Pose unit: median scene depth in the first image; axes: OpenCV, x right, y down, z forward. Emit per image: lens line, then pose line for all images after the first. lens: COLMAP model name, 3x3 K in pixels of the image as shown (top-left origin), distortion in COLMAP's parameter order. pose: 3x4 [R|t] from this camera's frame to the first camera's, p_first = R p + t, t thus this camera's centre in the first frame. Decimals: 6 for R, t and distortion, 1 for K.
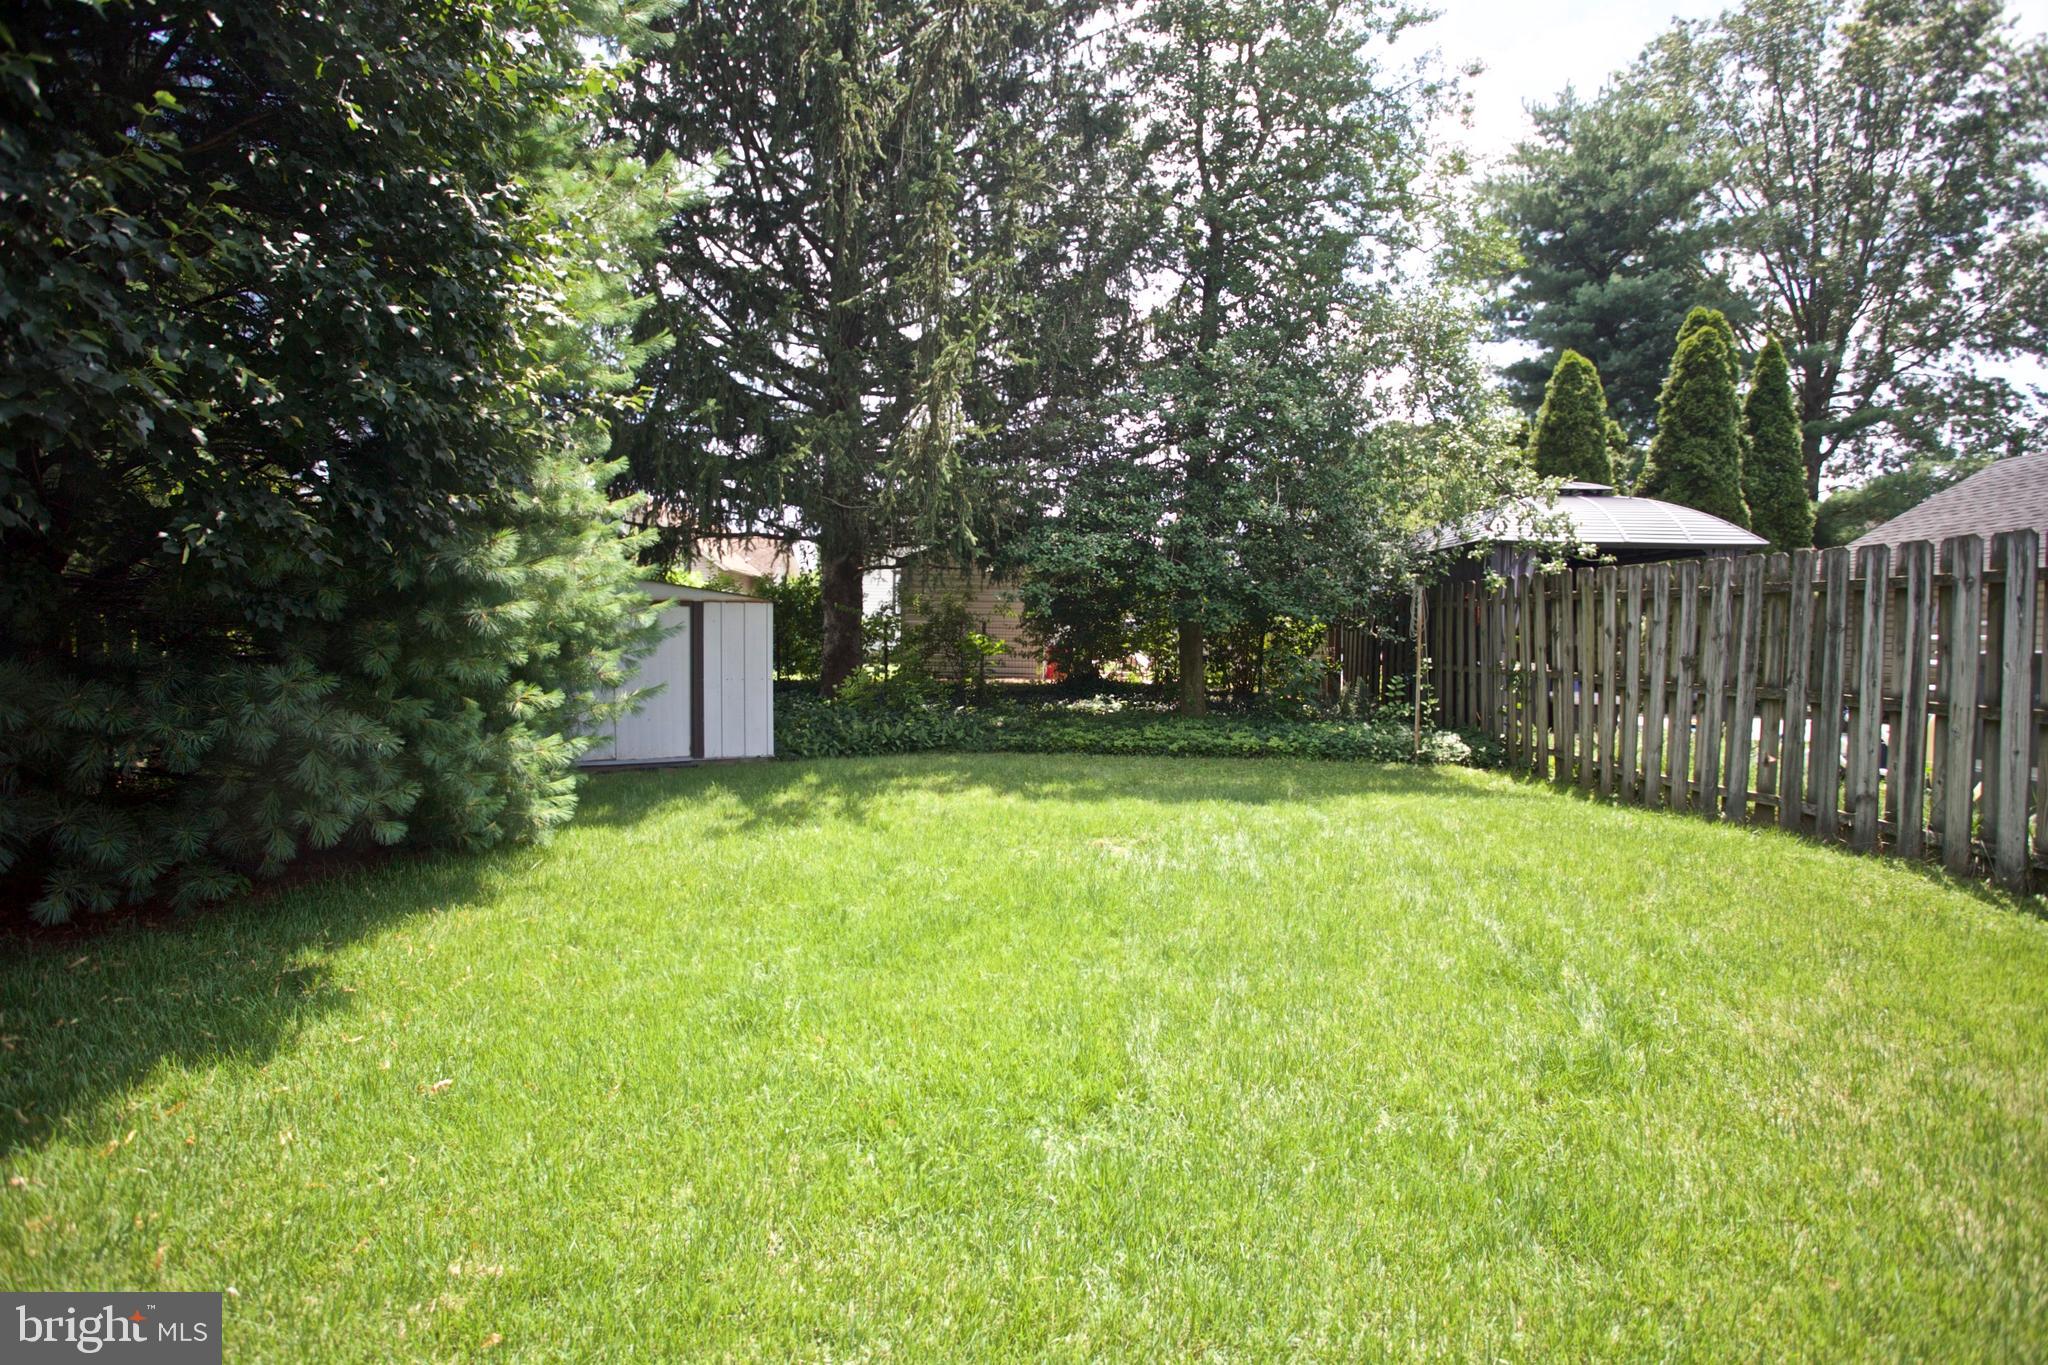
lens RADIAL K [[985.6, 0, 1032.4], [0, 985.6, 678.5], [0, 0, 1]] dist [-0.069014, 0.027054]
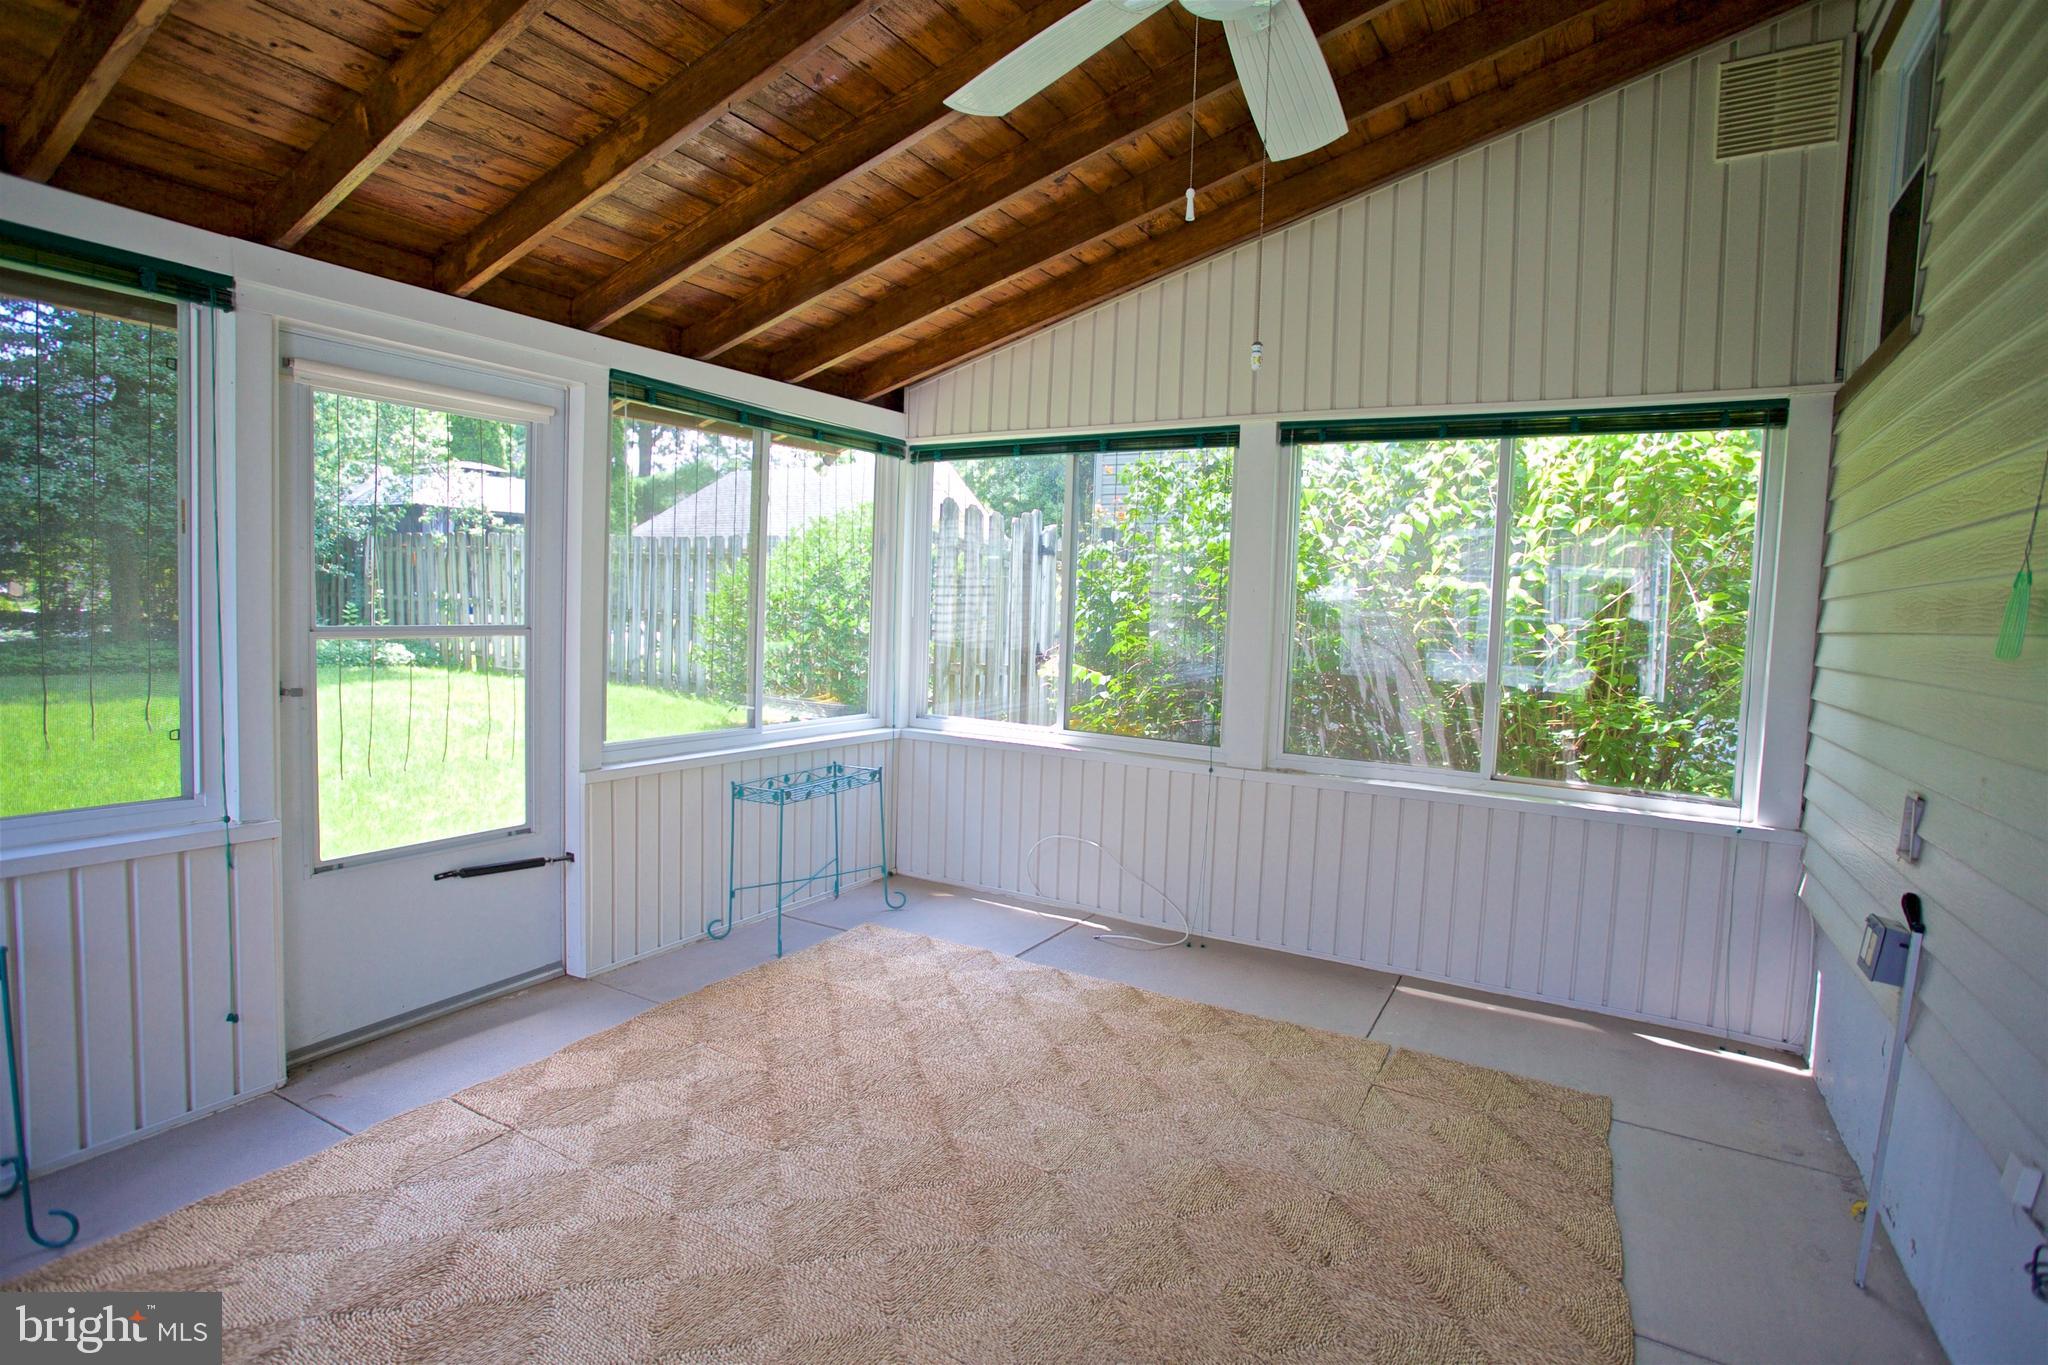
lens RADIAL K [[994.9, 0, 1024.6], [0, 994.9, 675.6], [0, 0, 1]] dist [-0.070859, 0.028360]
pose [[0.510148, -0.059807, 0.858005, -0.284612], [0.002155, 0.997665, 0.068261, 0.008284], [-0.860084, -0.032974, 0.509086, -0.441578]]
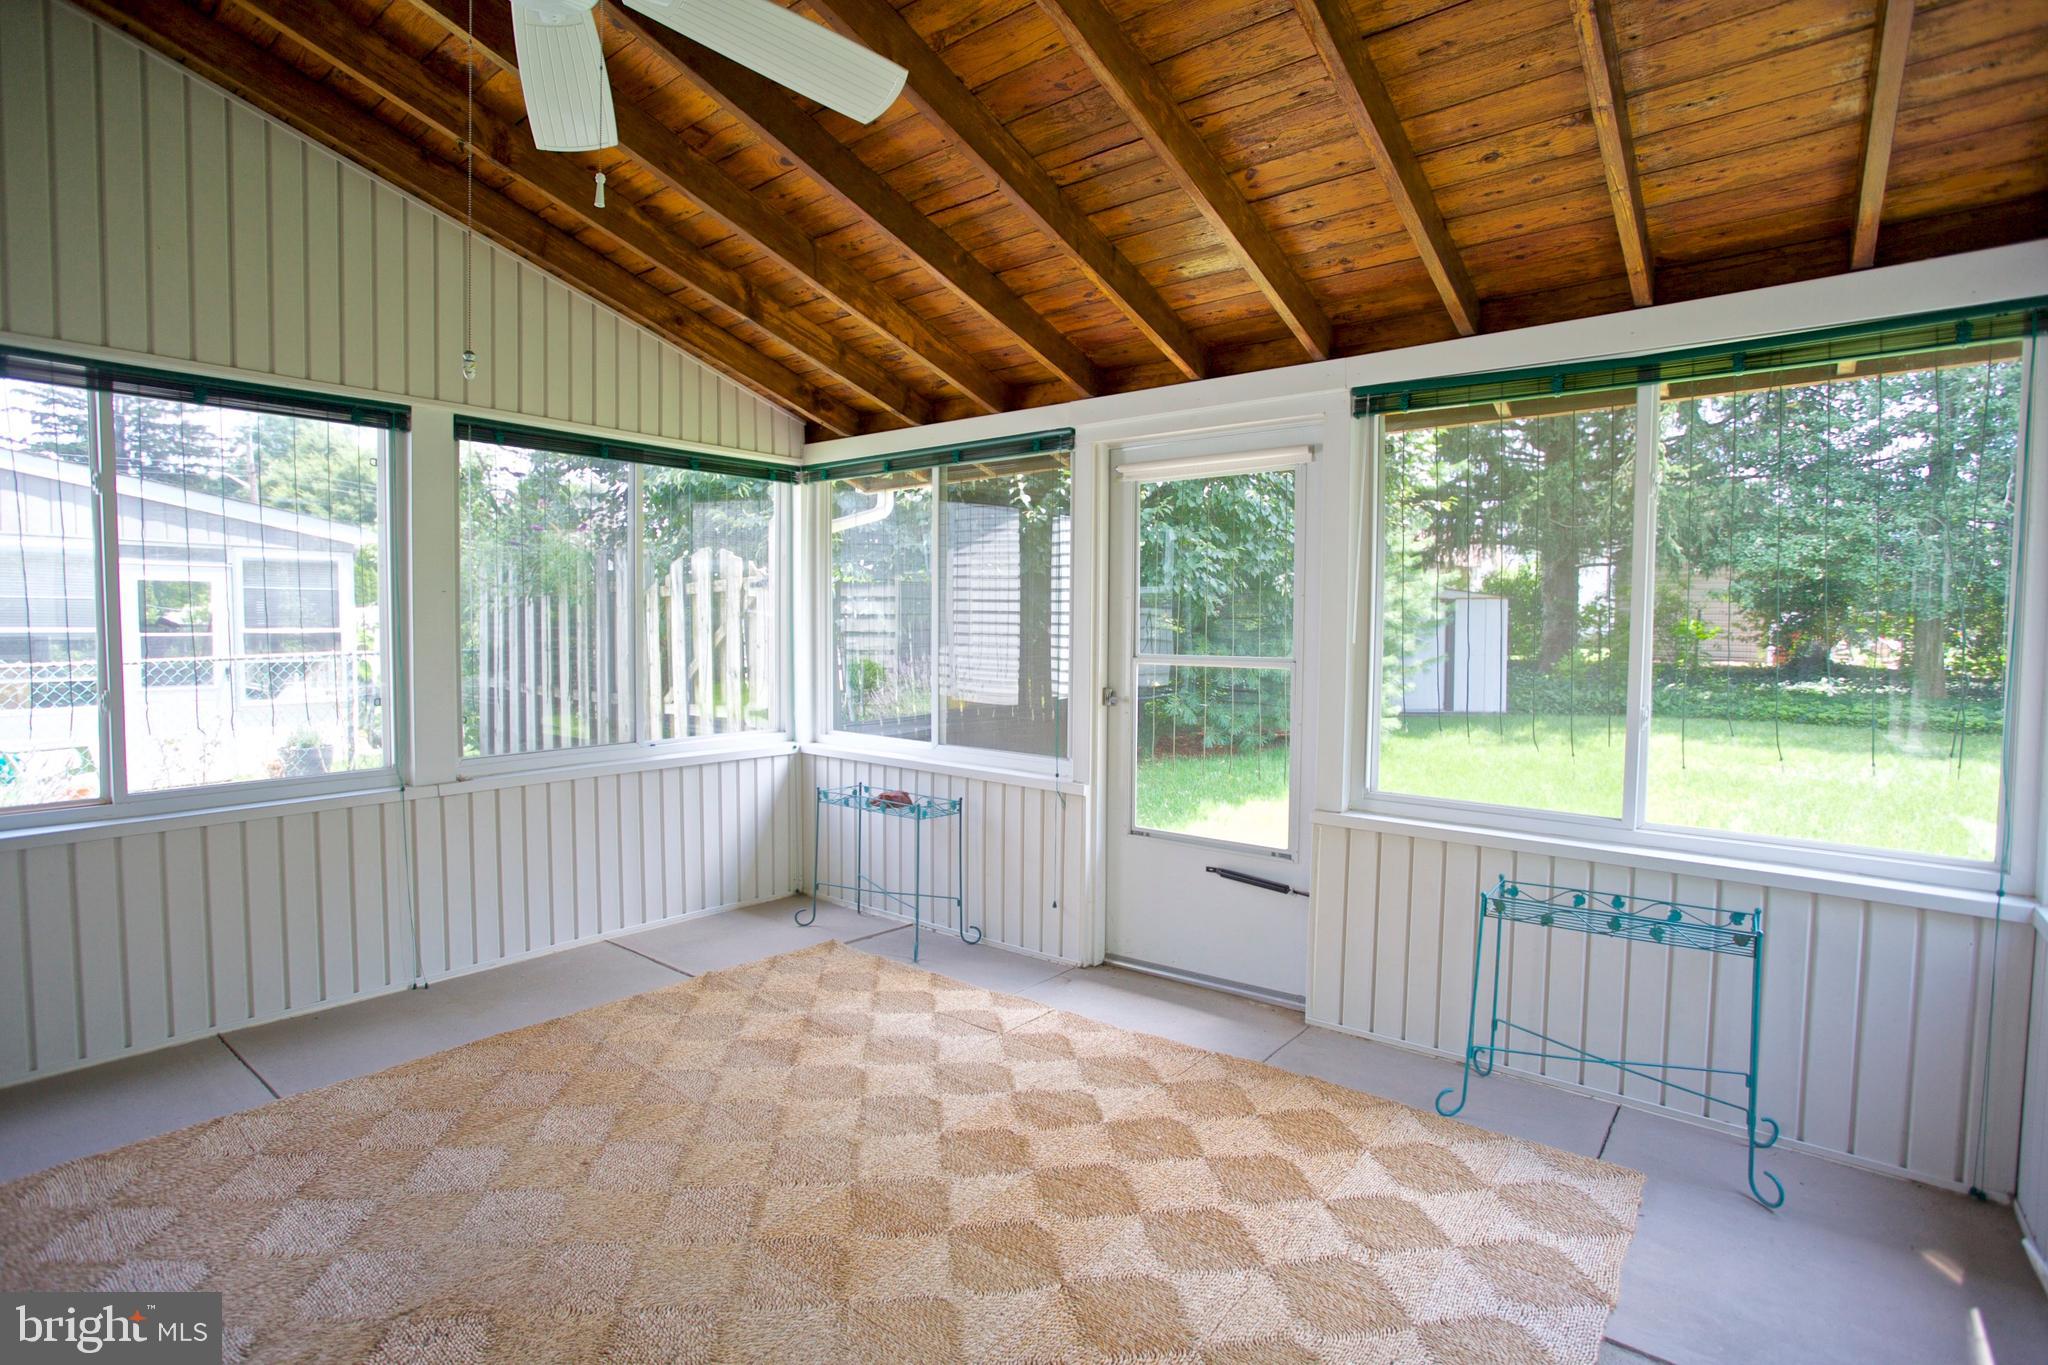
lens RADIAL K [[994.9, 0, 1024.6], [0, 994.9, 675.6], [0, 0, 1]] dist [-0.070859, 0.028360]
pose [[0.778677, 0.024224, -0.626957, 0.063360], [-0.016534, 0.999700, 0.018091, 0.014476], [0.627207, -0.003721, 0.778844, -0.459422]]
